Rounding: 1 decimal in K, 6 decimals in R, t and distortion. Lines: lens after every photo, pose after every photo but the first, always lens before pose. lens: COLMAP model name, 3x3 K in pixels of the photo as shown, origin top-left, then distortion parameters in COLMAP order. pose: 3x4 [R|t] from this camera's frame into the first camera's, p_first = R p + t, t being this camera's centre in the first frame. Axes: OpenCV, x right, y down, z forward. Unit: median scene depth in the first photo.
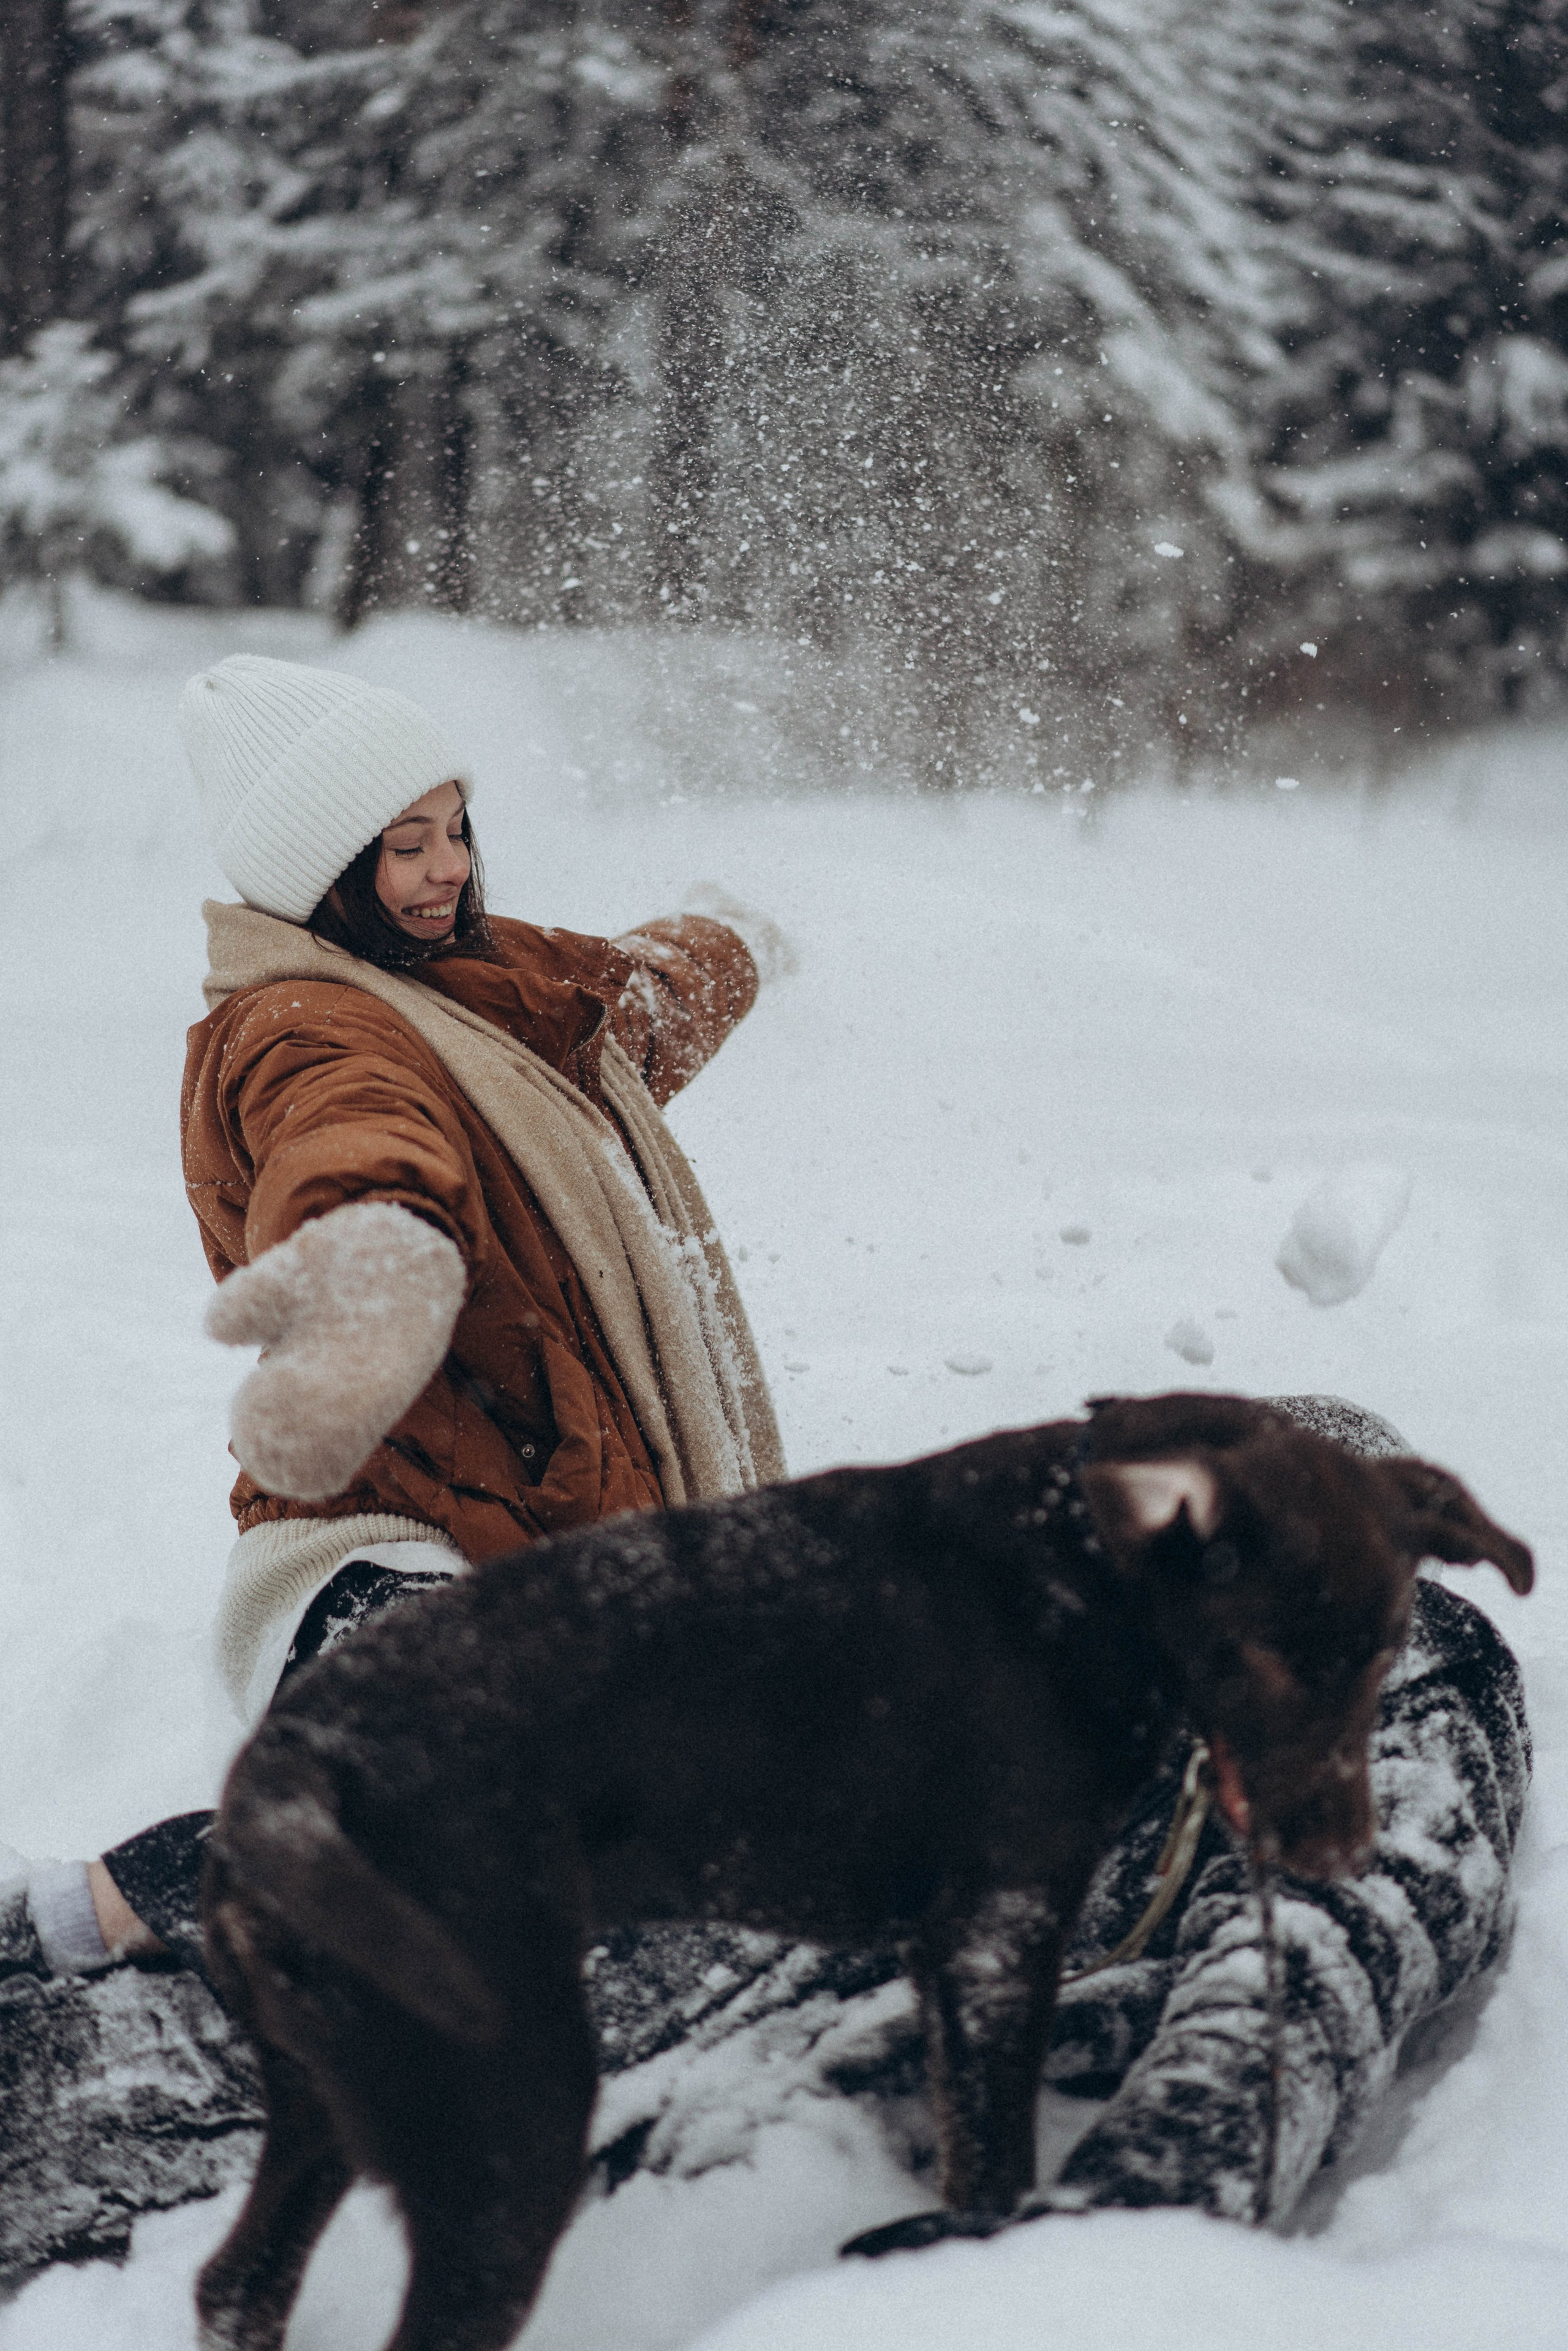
lens RADIAL K [[3752.2, 0, 784.0], [0, 3752.2, 1175.5], [0, 0, 1]] dist [0.005531, -0.114878]
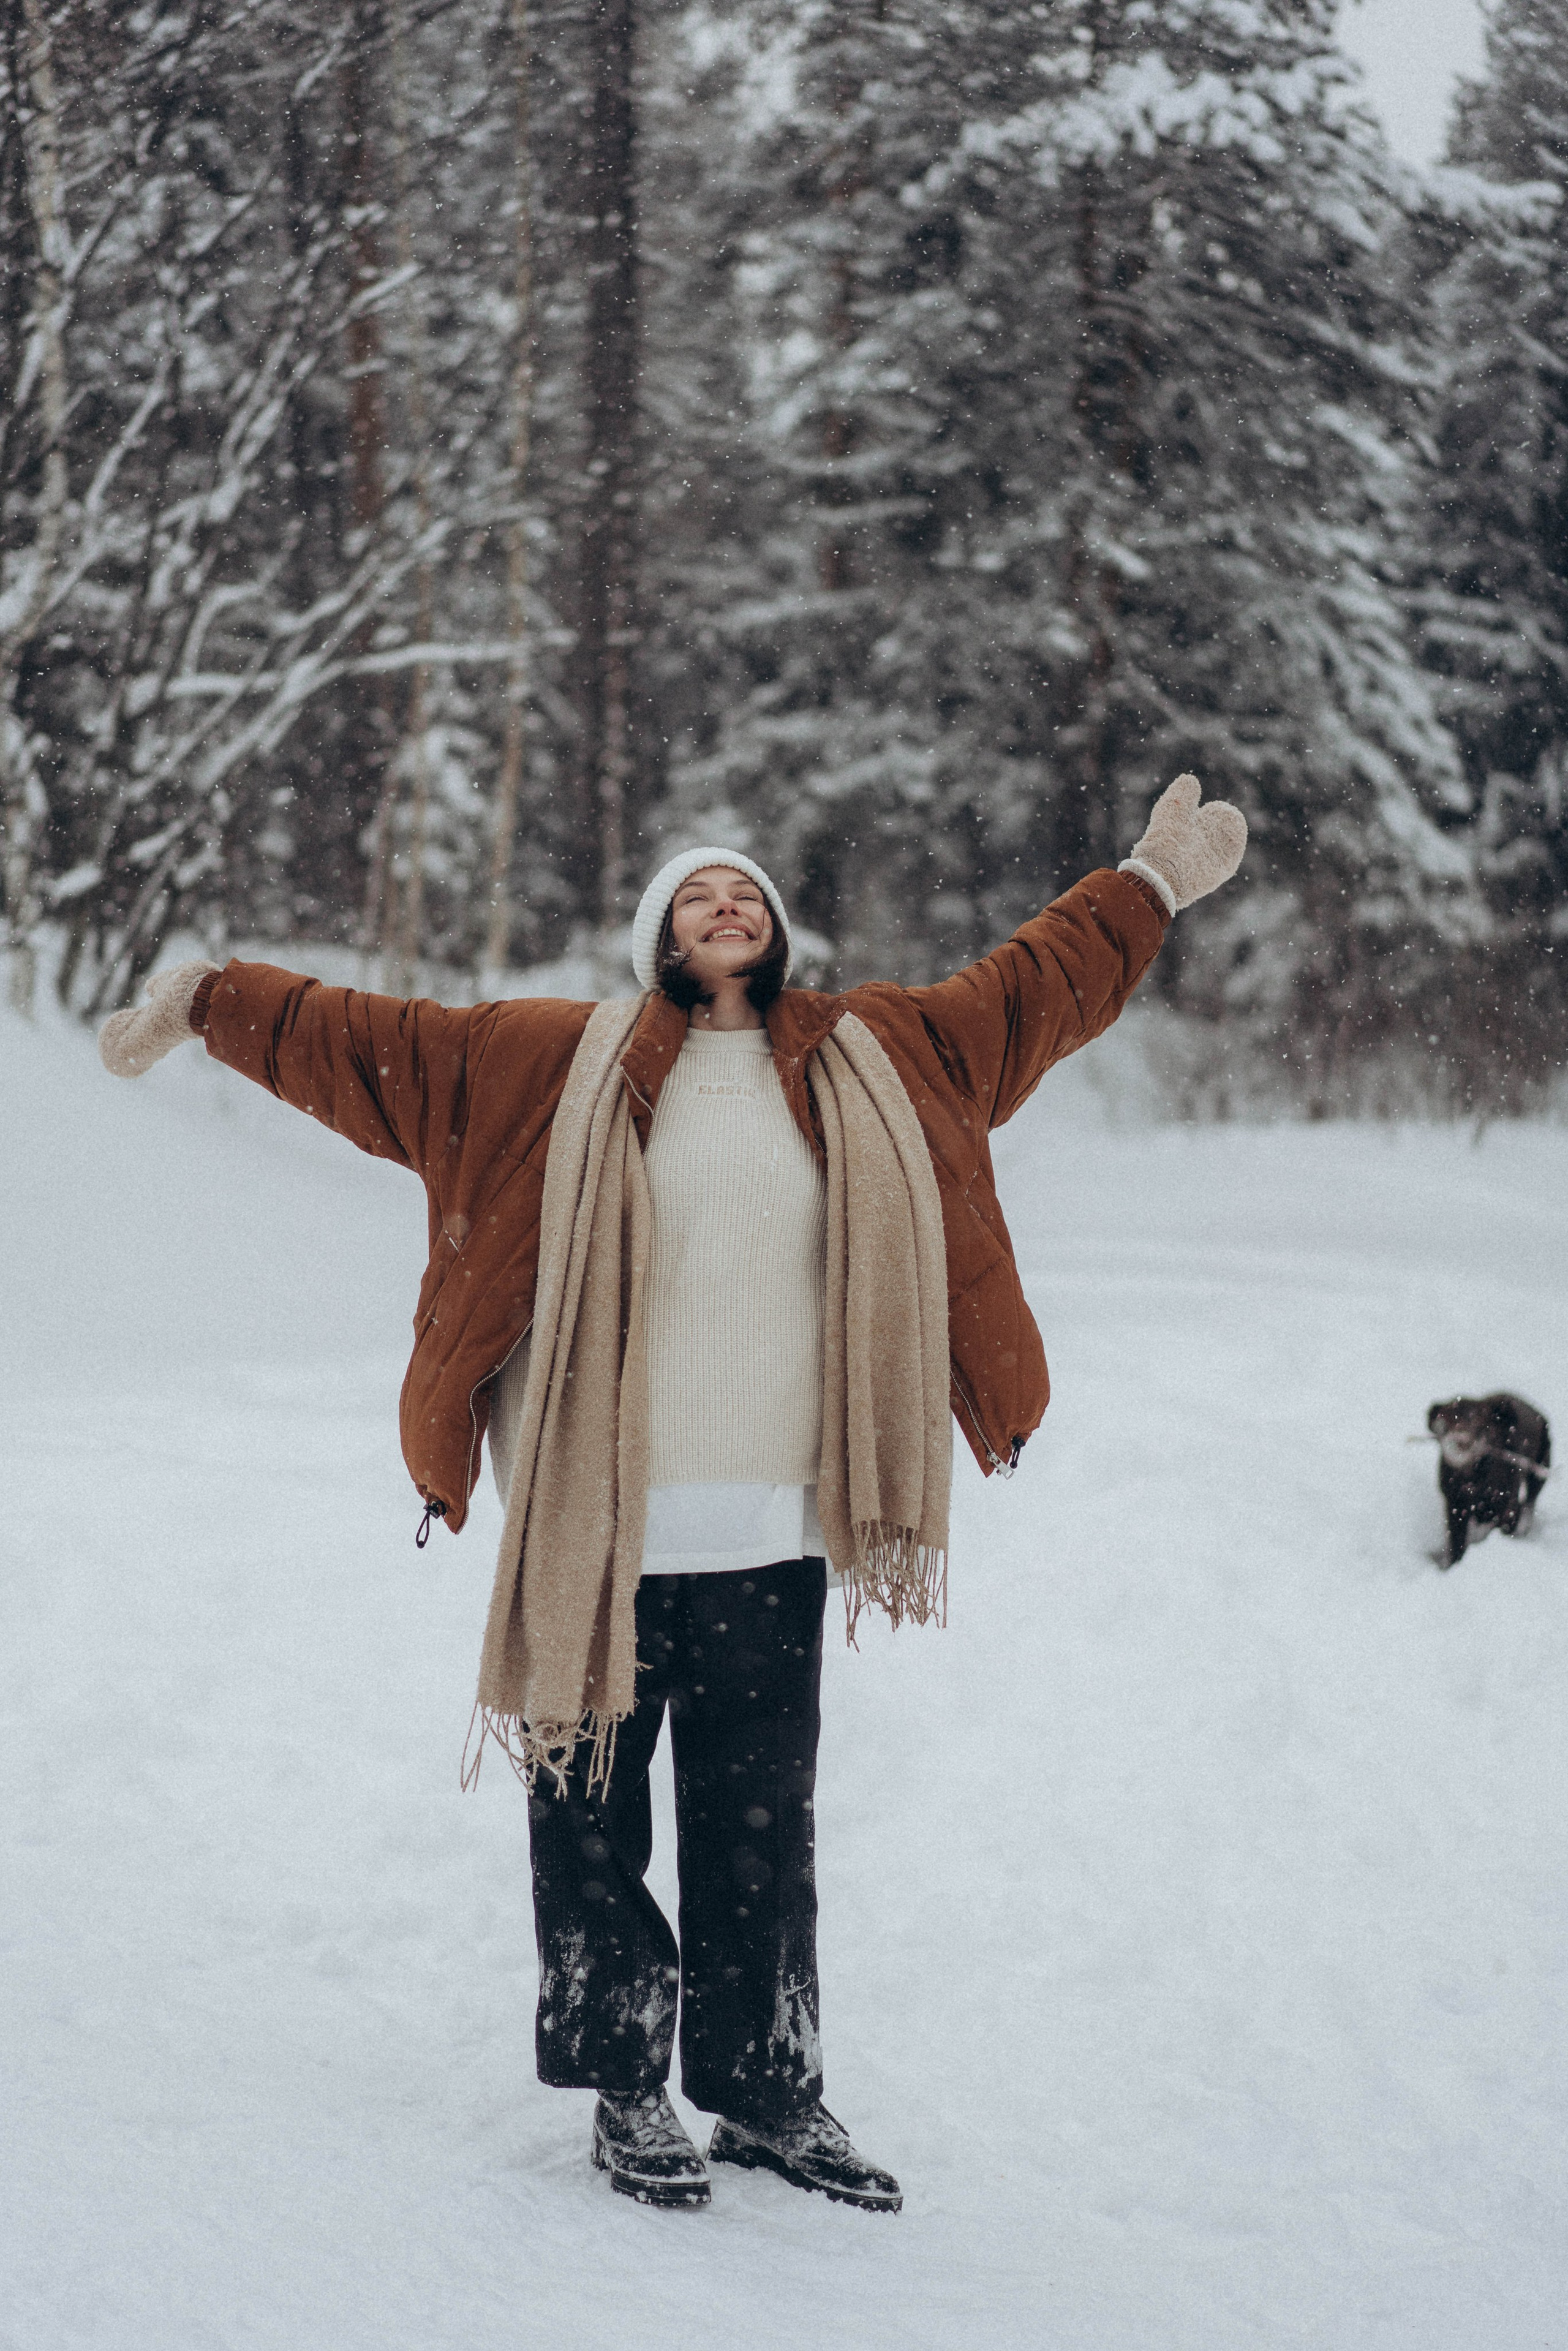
lens RADIAL K [[3685.0, 0, 784.0], [0, 3685.0, 1175.5], [0, 0, 1]] dist [0.020152, -0.053646]
pose [[0.999991, -0.002857, 0.003182, -0.066625], [0.003119, 0.996322, -0.085632, 0.017500], [-0.002926, 0.085641, 0.996322, -0.177342]]
